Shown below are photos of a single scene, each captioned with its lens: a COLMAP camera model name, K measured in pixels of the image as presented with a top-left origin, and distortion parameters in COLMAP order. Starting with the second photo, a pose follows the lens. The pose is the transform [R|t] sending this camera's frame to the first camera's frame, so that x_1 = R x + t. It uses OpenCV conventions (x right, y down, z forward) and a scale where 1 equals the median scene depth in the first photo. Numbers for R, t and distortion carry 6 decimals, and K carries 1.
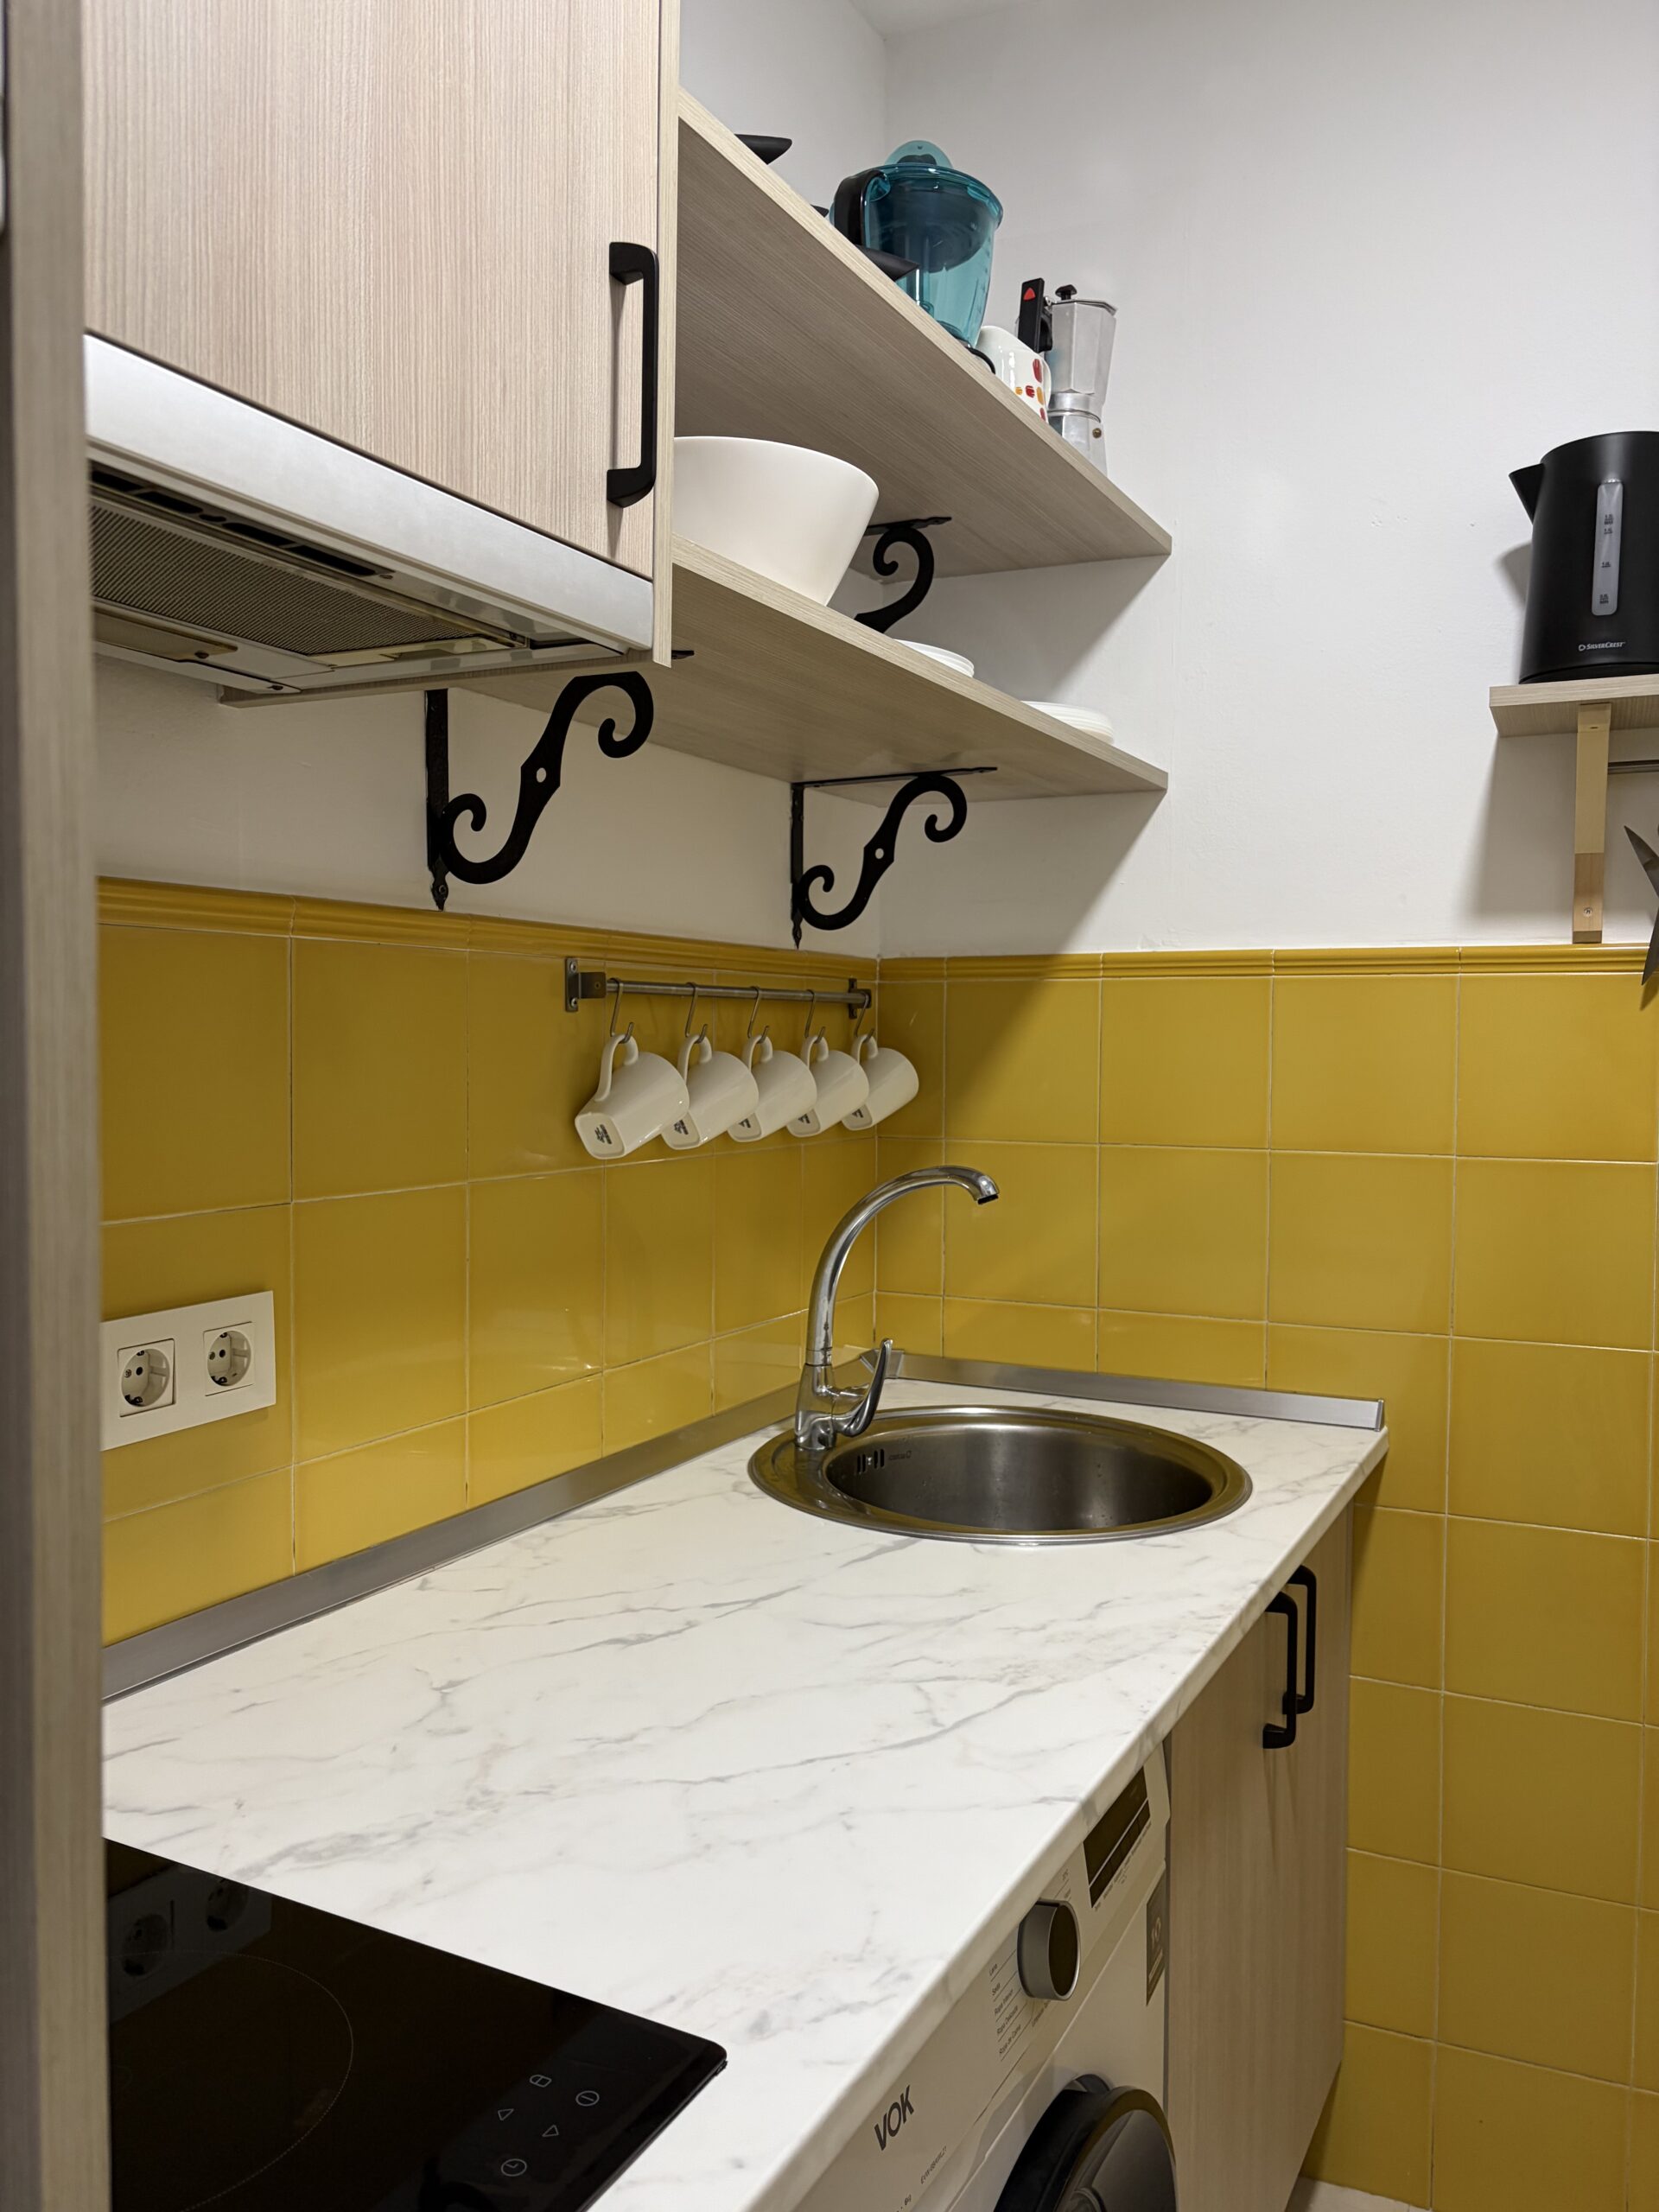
lens RADIAL K [[1669.5, 0, 836.7], [0, 1669.5, 1107.8], [0, 0, 1]] dist [0.002645, 0.027733]
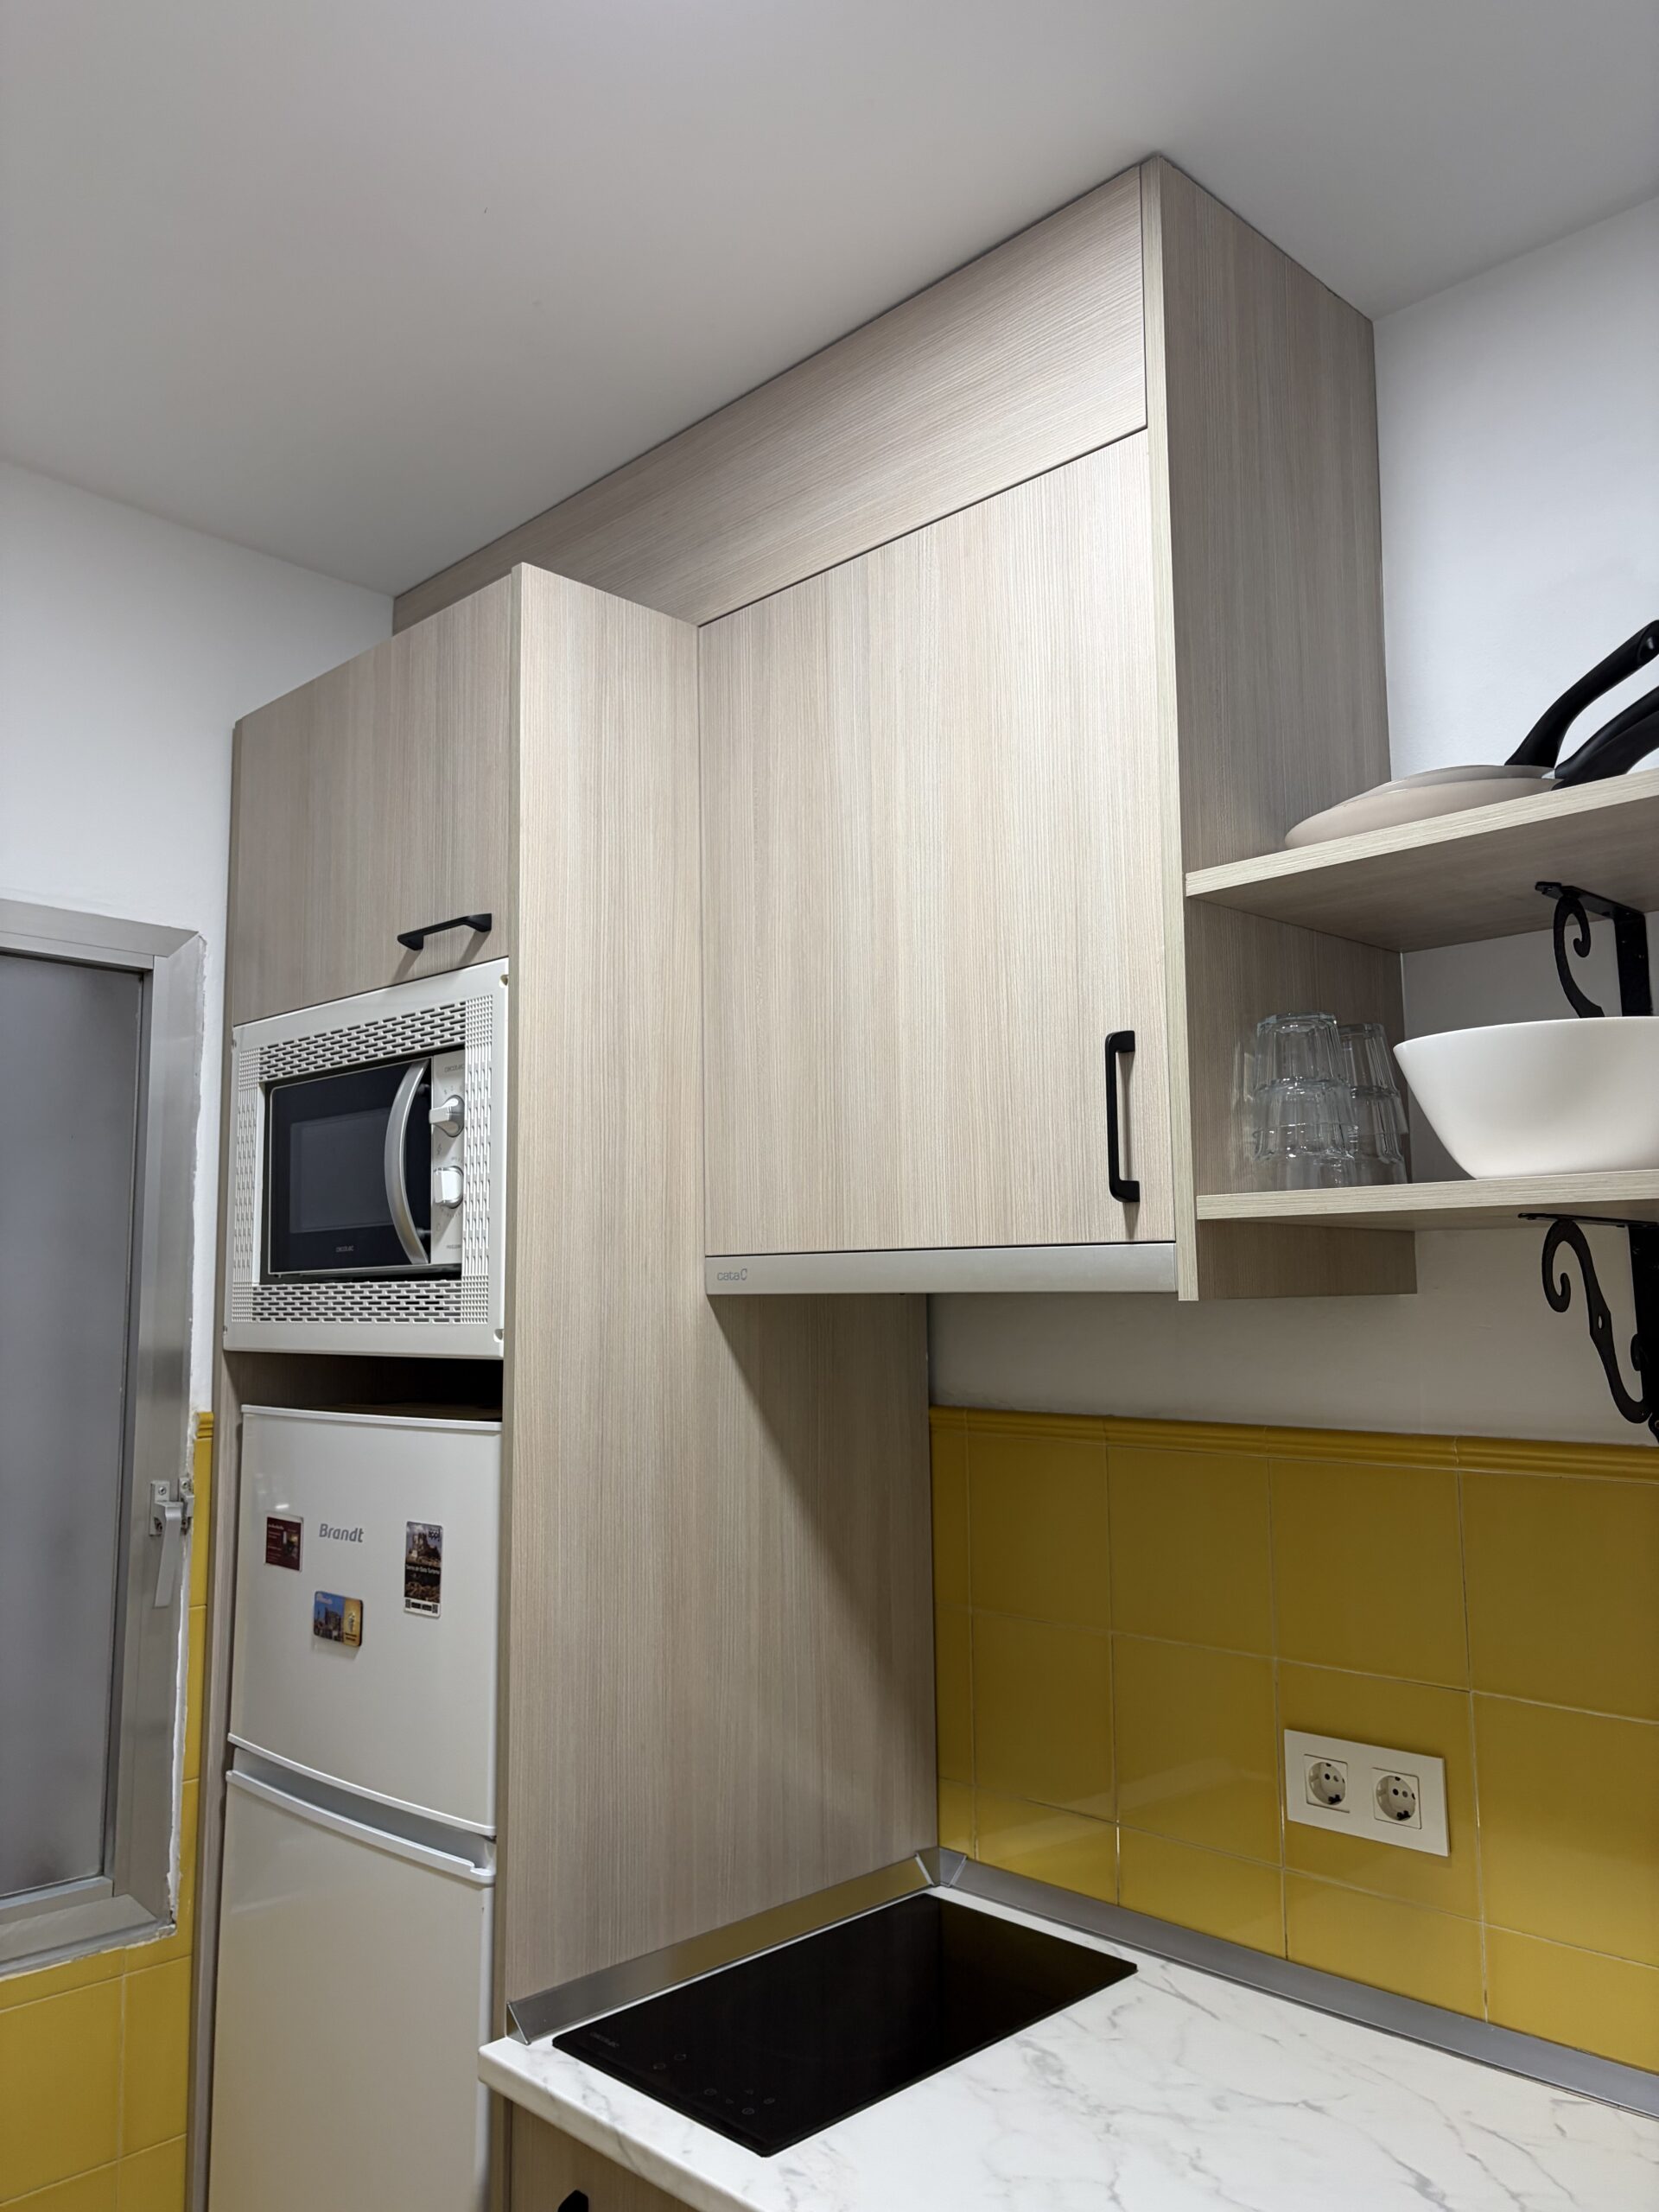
lens RADIAL K [[1641.2, 0, 825.9], [0, 1641.2, 1117.5], [0, 0, 1]] dist [0.056667, -0.066914]
pose [[-0.302479, -0.115883, -0.946085, 1.283017], [-0.040450, 0.993248, -0.108727, -0.266573], [0.952297, 0.005381, -0.305124, 1.171067]]
